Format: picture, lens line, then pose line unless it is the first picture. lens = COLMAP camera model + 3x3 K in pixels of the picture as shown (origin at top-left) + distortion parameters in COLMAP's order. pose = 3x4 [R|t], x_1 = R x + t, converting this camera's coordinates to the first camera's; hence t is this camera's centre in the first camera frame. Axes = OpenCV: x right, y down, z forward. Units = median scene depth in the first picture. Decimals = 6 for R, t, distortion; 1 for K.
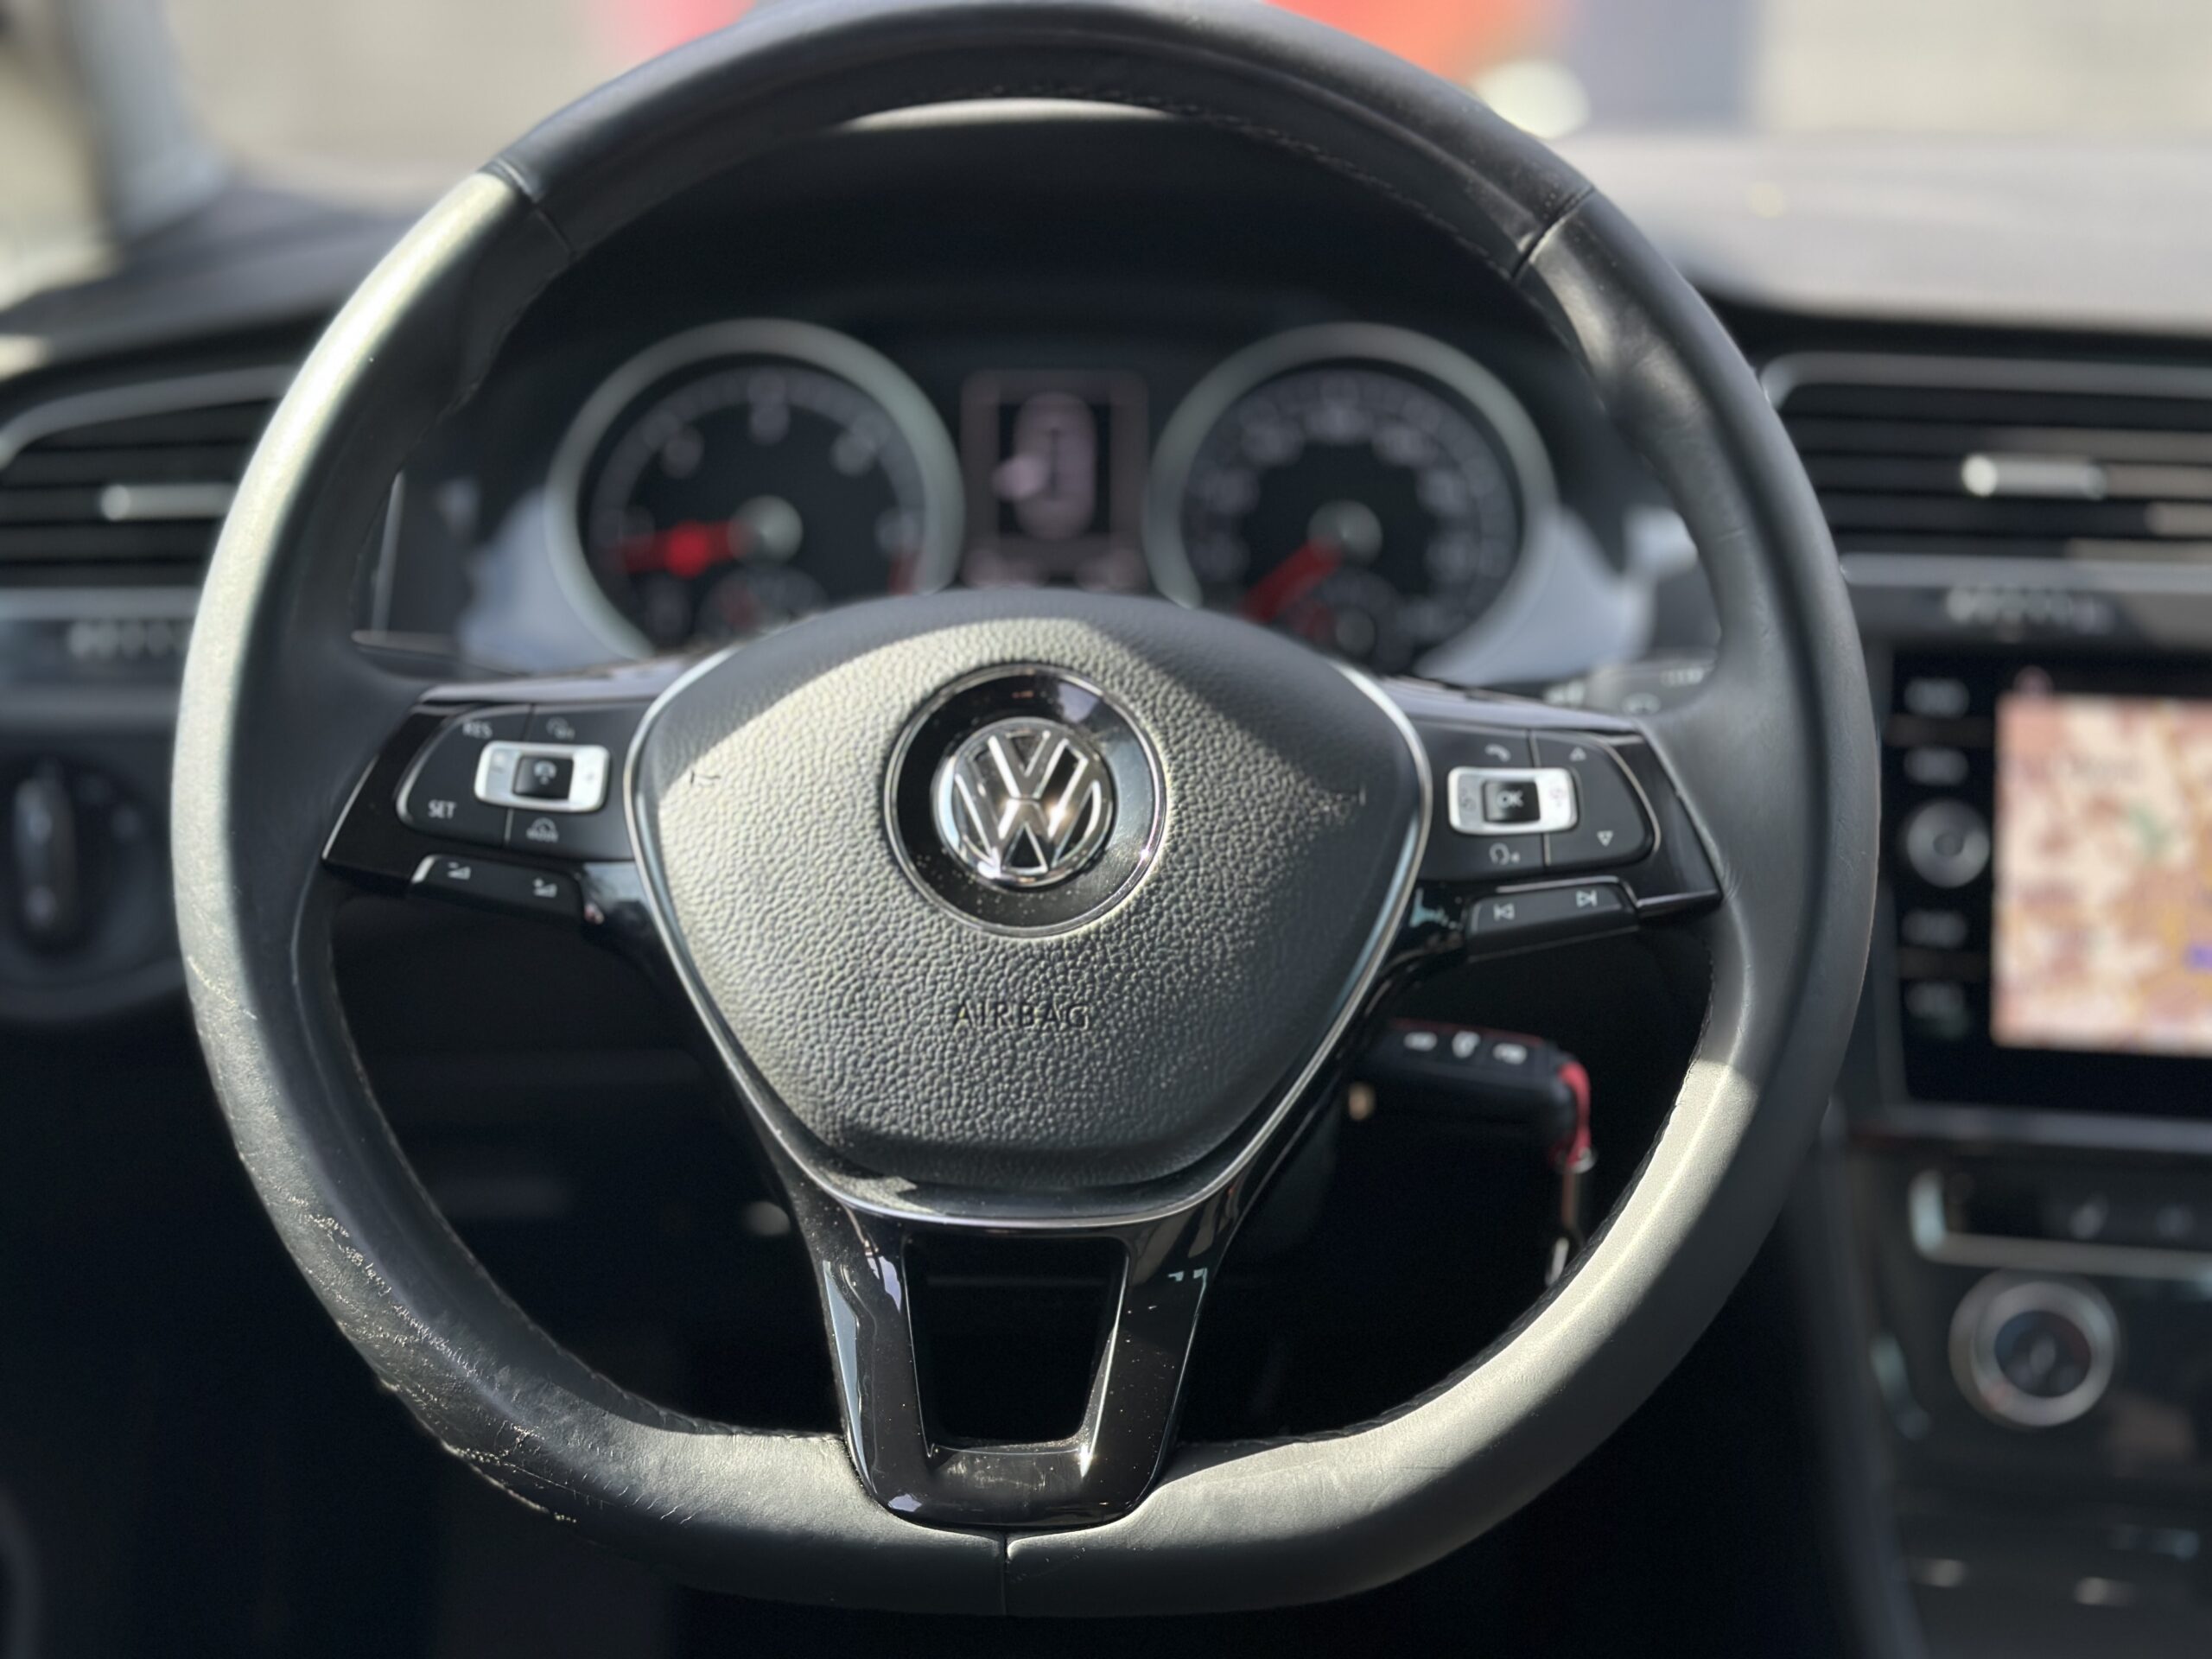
lens RADIAL K [[3070.3, 0, 1115.2], [0, 3070.3, 836.3], [0, 0, 1]] dist [0.195019, -0.437087]
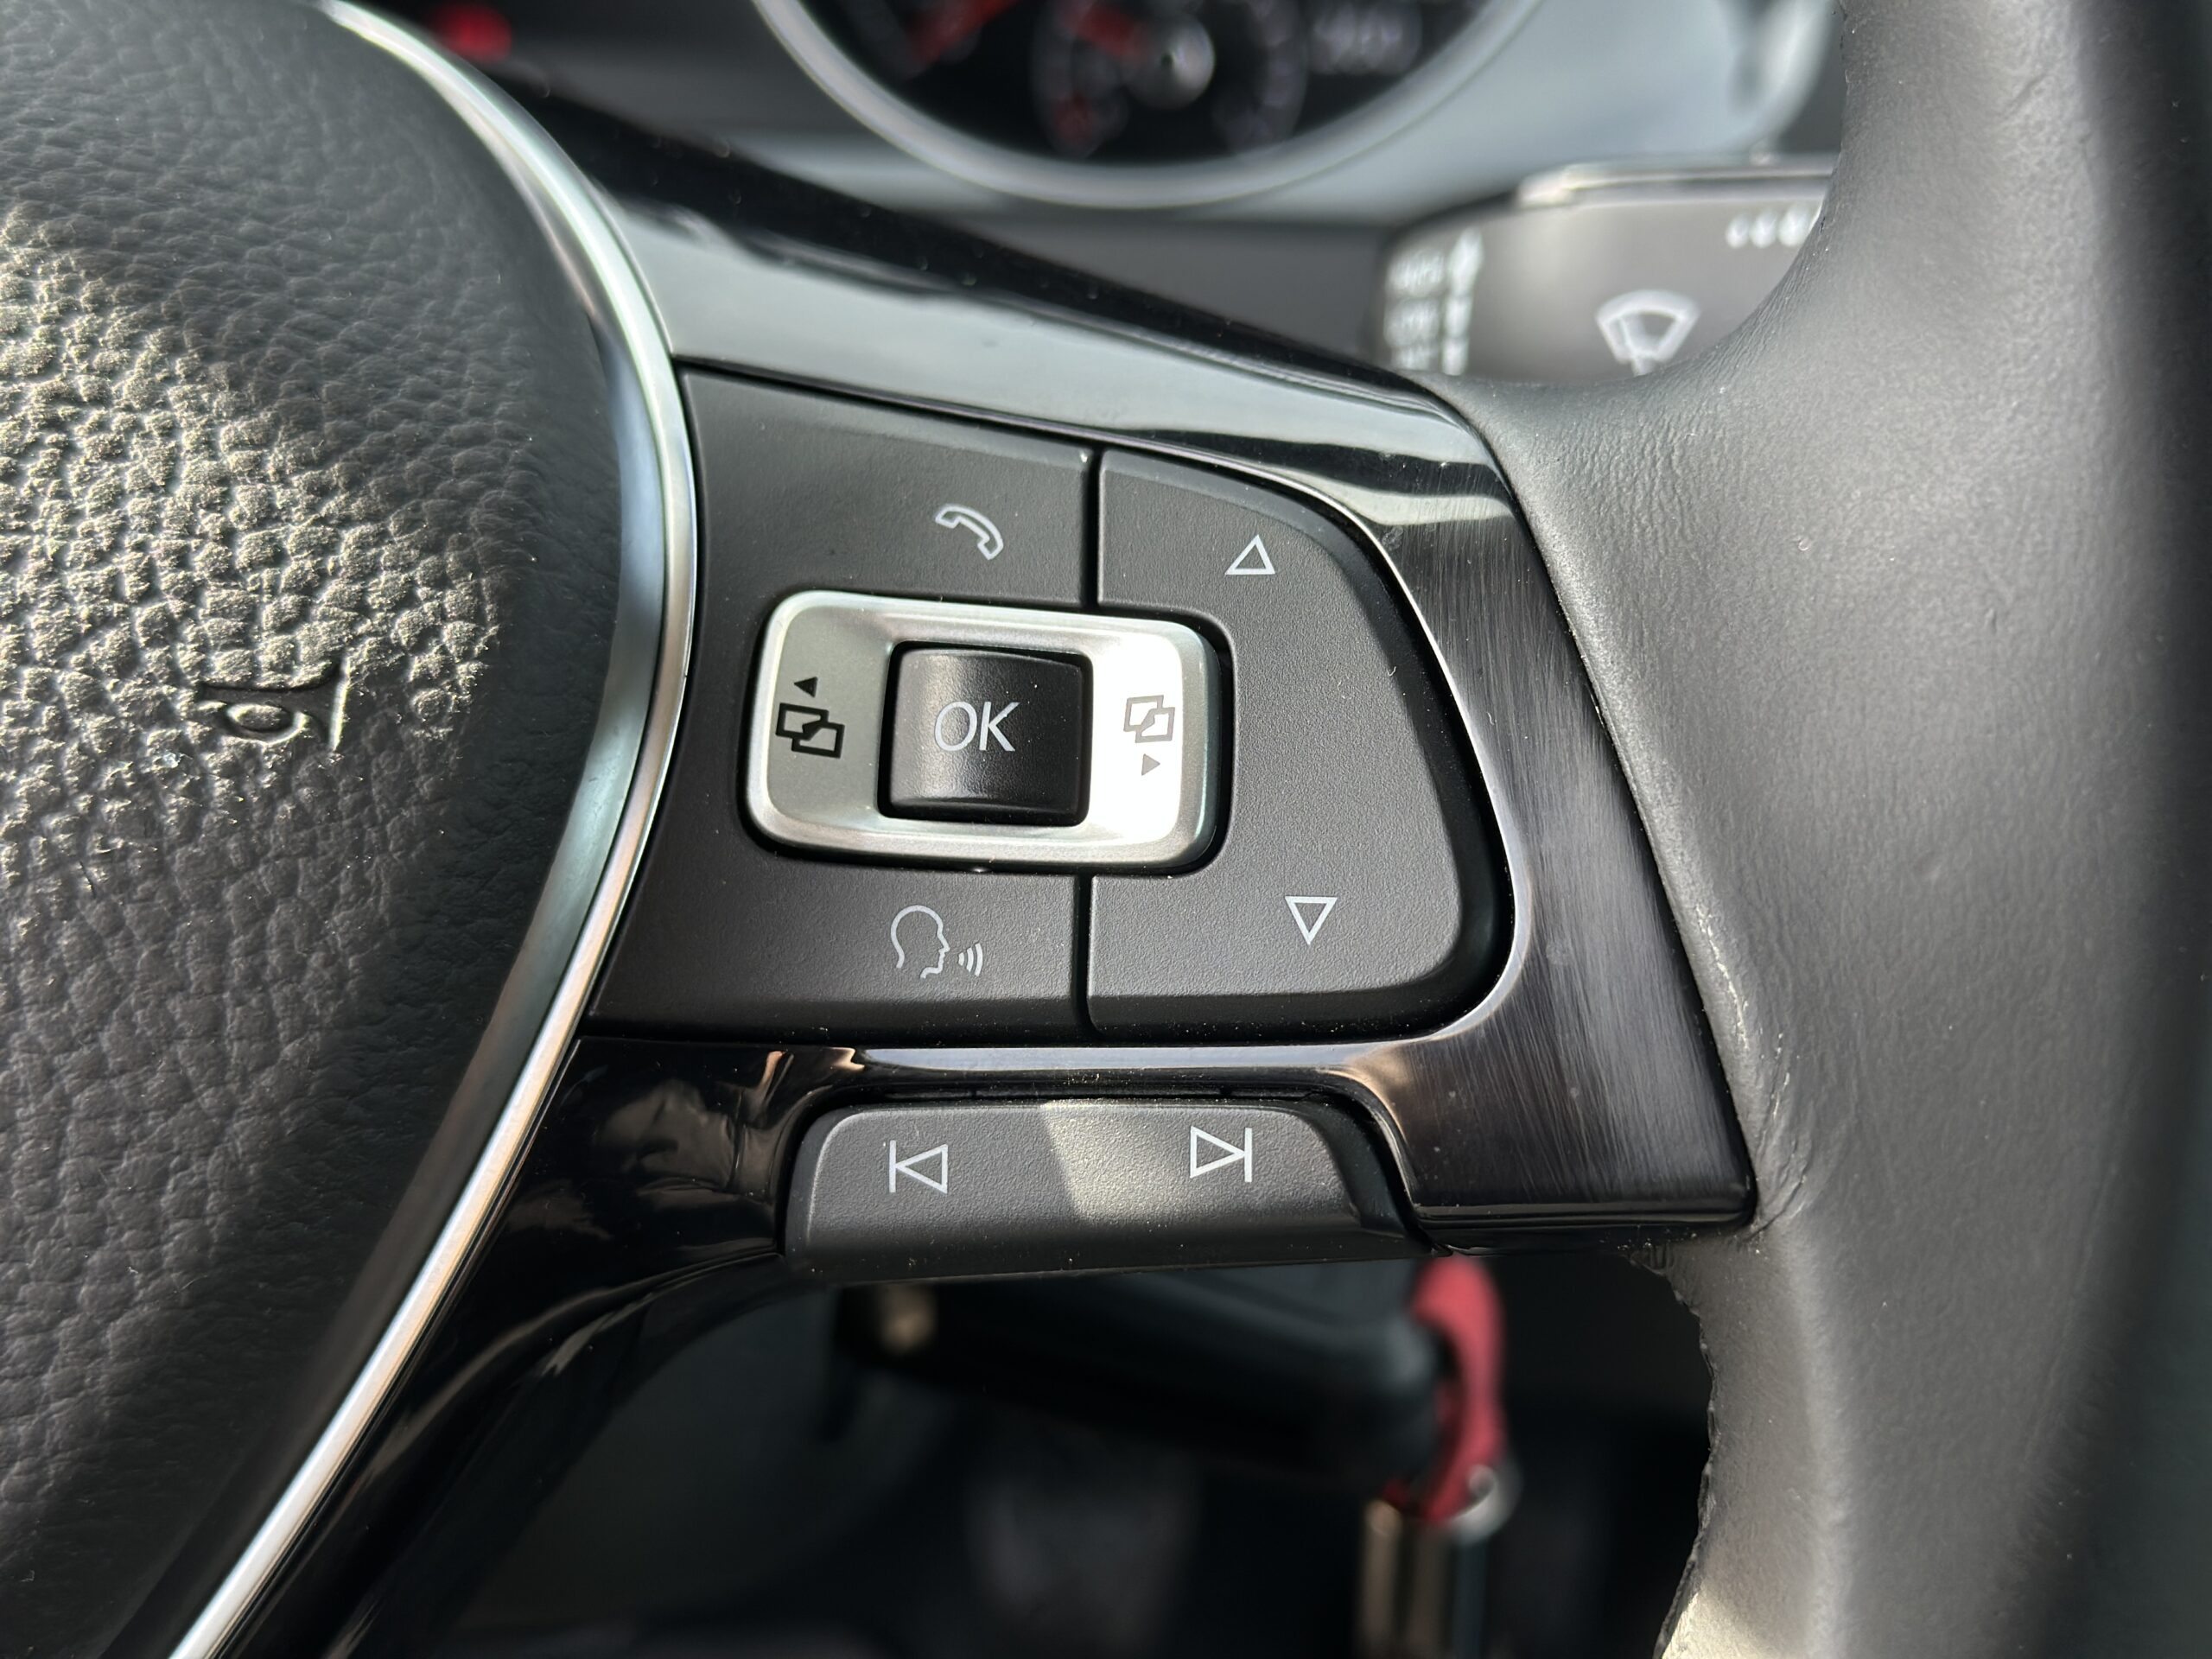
lens RADIAL K [[3214.2, 0, 1106.0], [0, 3214.2, 829.5], [0, 0, 1]] dist [0.156511, -0.020021]
pose [[0.994554, 0.050360, -0.091248, 0.166350], [-0.034457, 0.985160, 0.168145, -0.050014], [0.098362, -0.164085, 0.981530, 0.744930]]
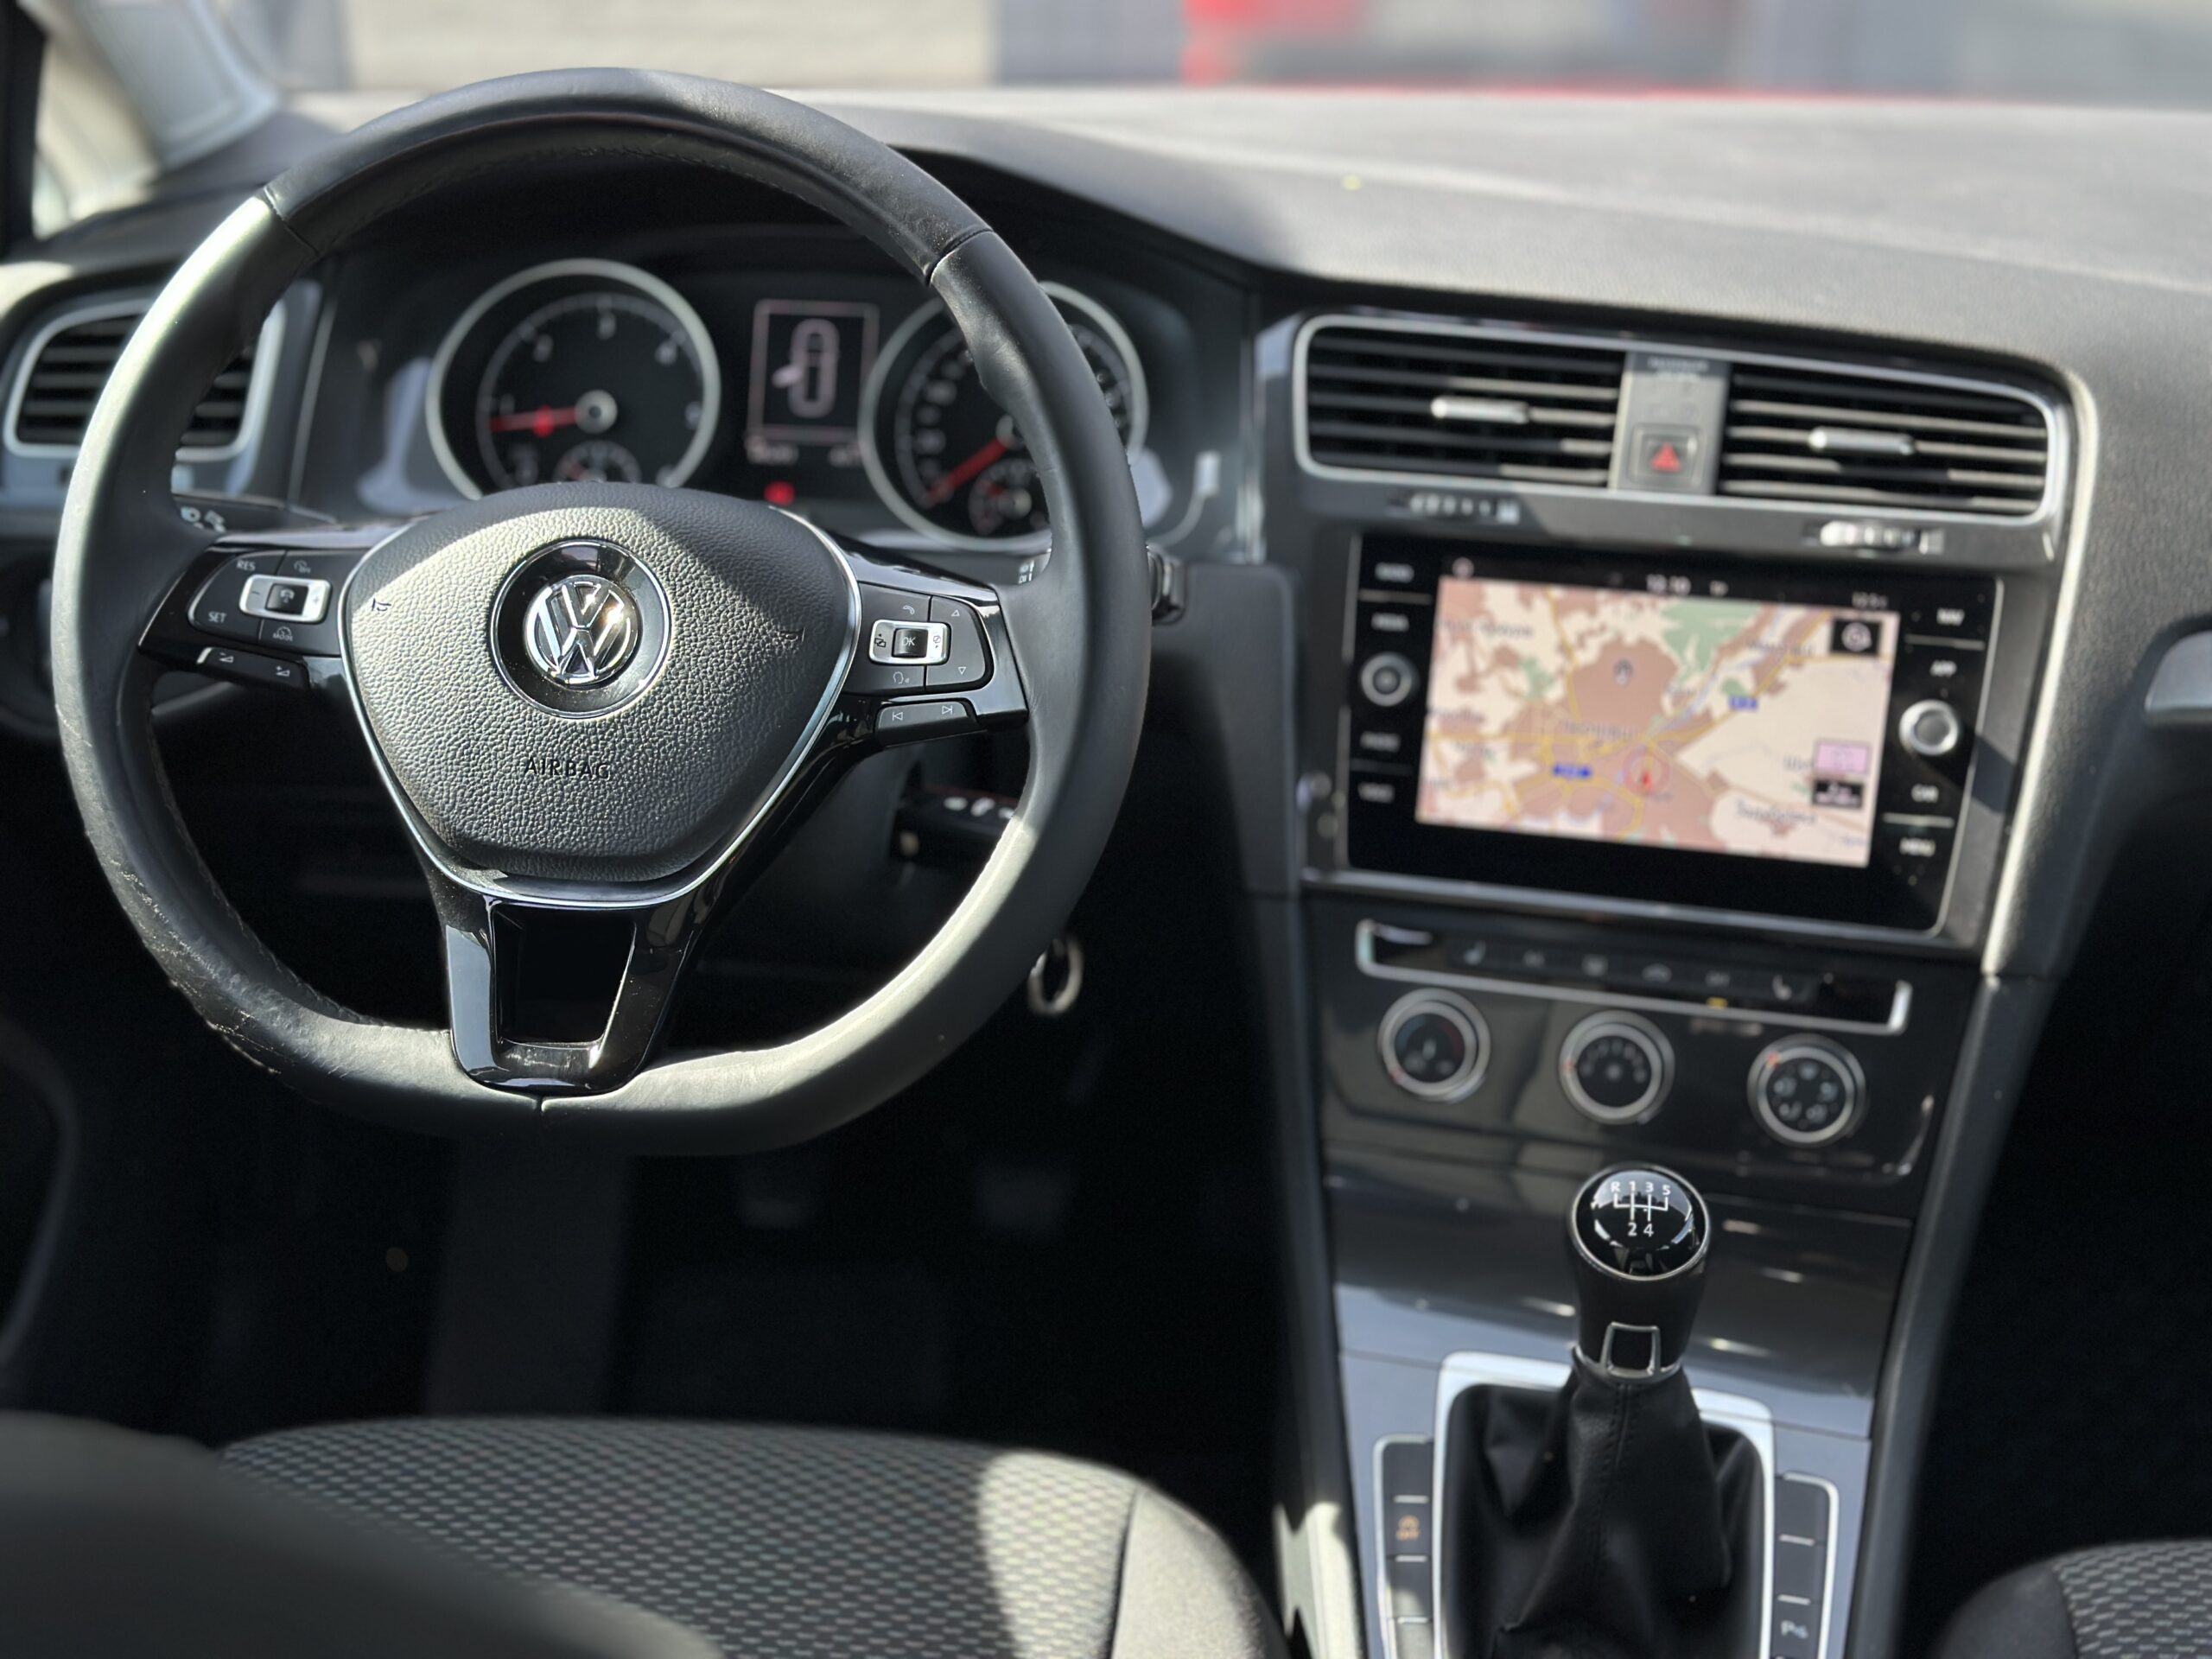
lens RADIAL K [[3070.3, 0, 1115.2], [0, 3070.3, 836.3], [0, 0, 1]] dist [0.195019, -0.437087]
pose [[0.991014, 0.049830, -0.124132, 0.425632], [-0.040598, 0.996295, 0.075820, -0.035806], [0.127450, -0.070100, 0.989365, -0.488577]]
